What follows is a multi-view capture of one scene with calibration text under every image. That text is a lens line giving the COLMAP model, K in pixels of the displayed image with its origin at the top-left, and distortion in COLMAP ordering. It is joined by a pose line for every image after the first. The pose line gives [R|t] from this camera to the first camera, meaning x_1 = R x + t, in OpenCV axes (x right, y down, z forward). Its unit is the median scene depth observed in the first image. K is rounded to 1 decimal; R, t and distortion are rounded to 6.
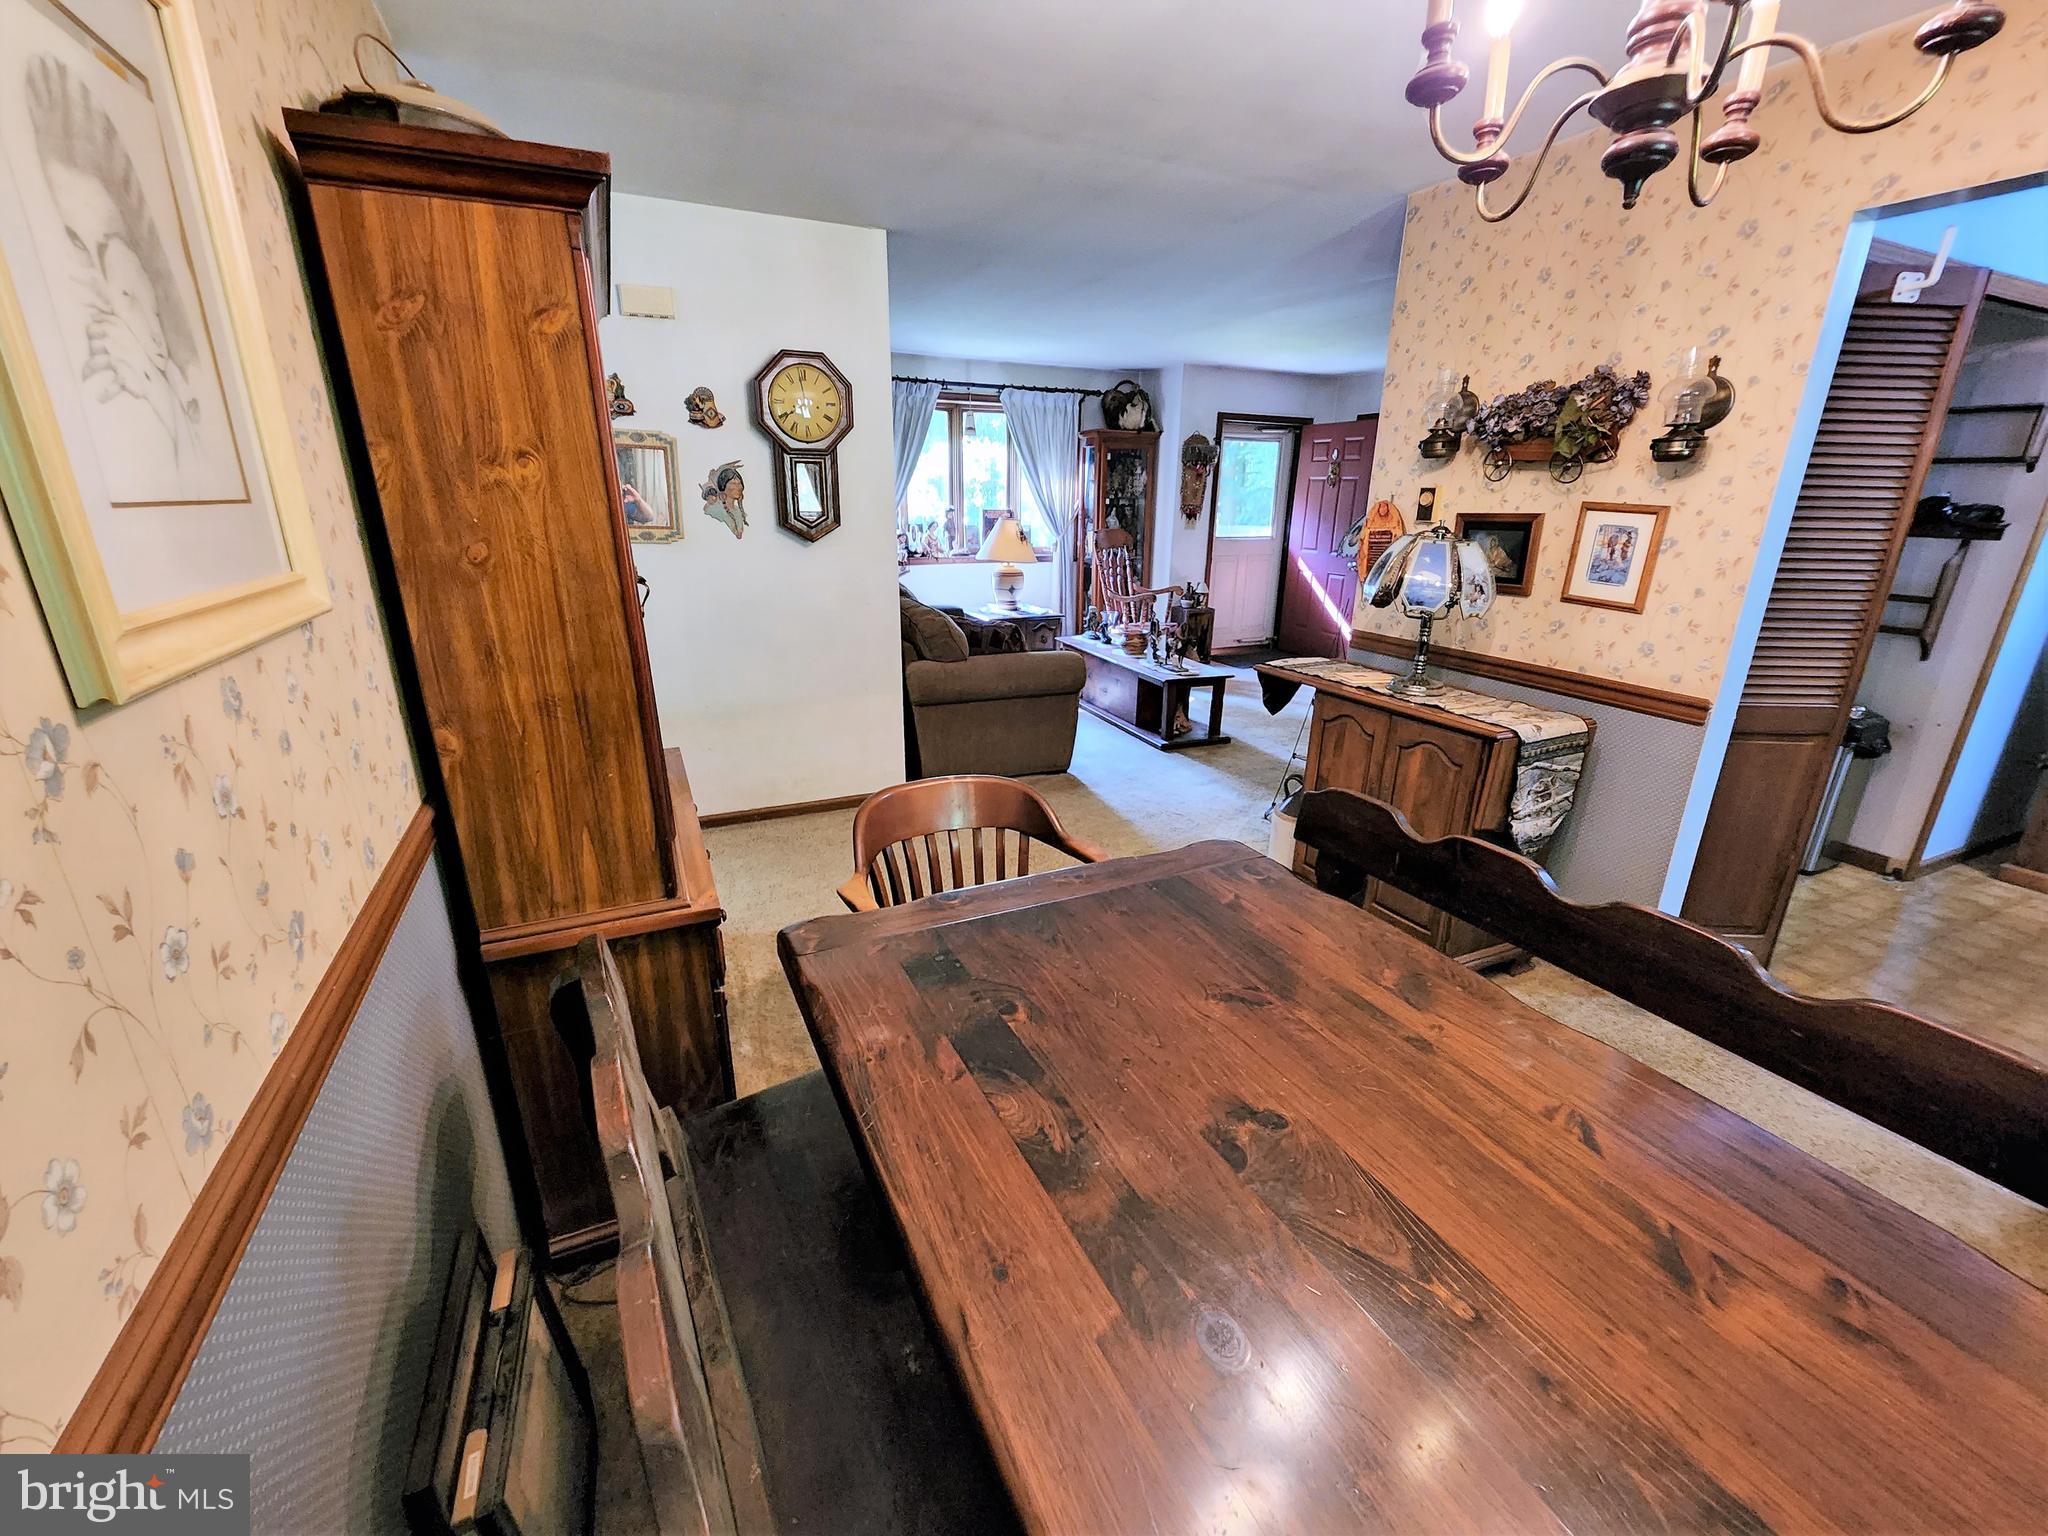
lens RADIAL K [[851.5, 0, 1016.4], [0, 851.5, 768.2], [0, 0, 1]] dist [-0.001375, 0.000666]
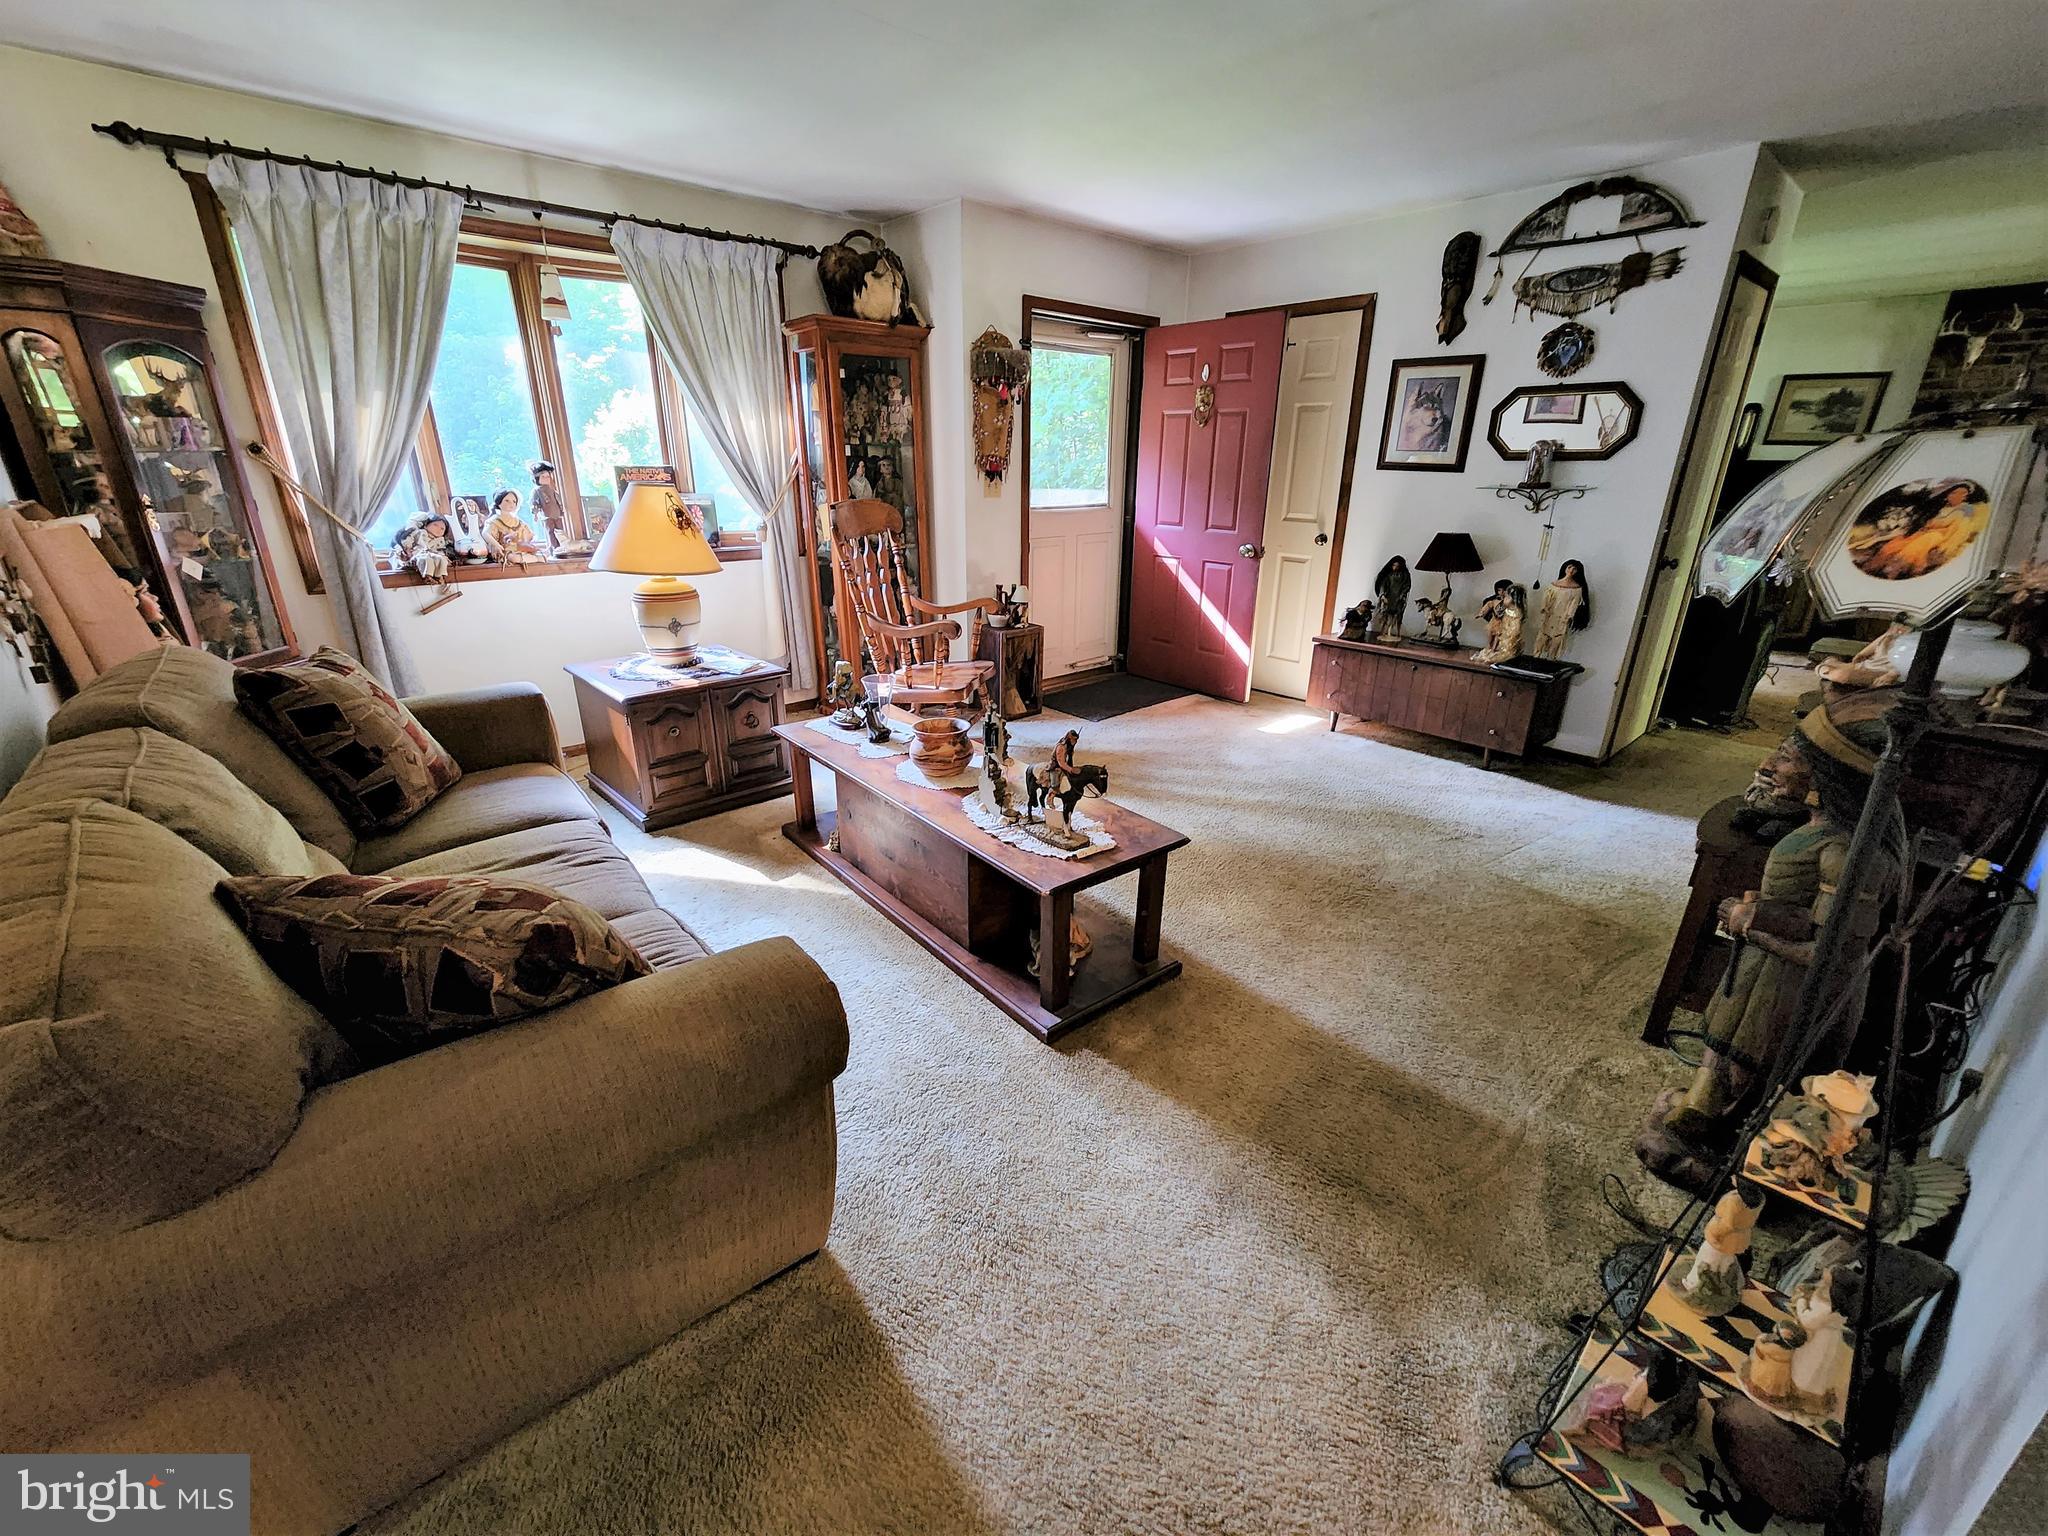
lens RADIAL K [[851.5, 0, 1021.6], [0, 851.5, 769.3], [0, 0, 1]] dist [-0.001375, 0.000666]
pose [[0.956294, -0.107146, 0.272068, 0.040836], [0.095567, 0.993875, 0.055500, -0.124066], [-0.276348, -0.027074, 0.960676, 0.422823]]
